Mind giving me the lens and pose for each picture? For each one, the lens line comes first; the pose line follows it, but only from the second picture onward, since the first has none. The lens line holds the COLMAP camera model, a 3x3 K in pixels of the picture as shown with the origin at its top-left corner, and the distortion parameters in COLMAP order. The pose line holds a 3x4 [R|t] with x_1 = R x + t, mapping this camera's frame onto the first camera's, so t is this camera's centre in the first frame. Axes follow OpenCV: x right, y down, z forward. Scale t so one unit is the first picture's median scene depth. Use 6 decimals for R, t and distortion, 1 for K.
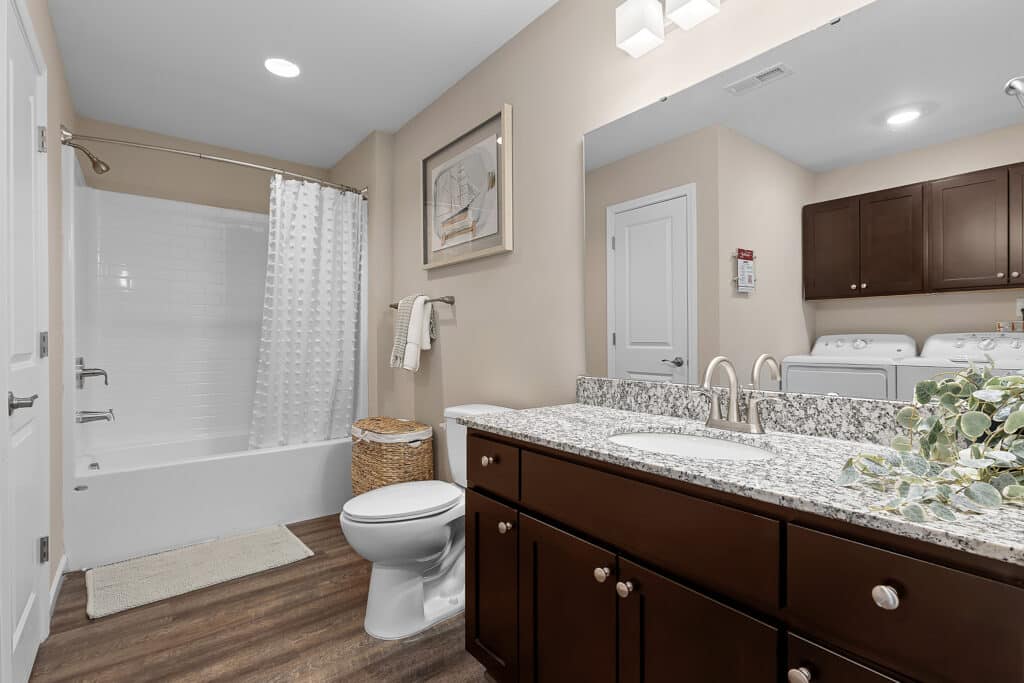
lens RADIAL K [[470.9, 0, 501.2], [0, 470.9, 340.4], [0, 0, 1]] dist [0.005218, -0.000688]
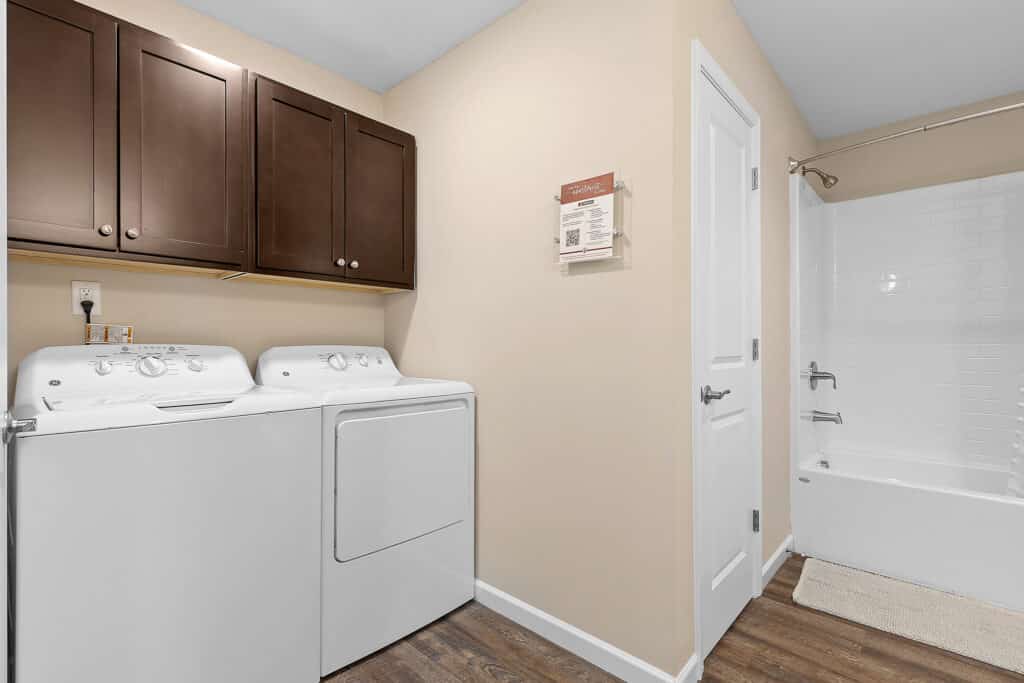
lens RADIAL K [[470.9, 0, 504.9], [0, 470.9, 341.6], [0, 0, 1]] dist [0.005218, -0.000688]
pose [[0.169418, -0.004781, -0.985533, 0.084412], [-0.002597, 0.999983, -0.005297, -0.002260], [0.985541, 0.003457, 0.169402, 0.140851]]
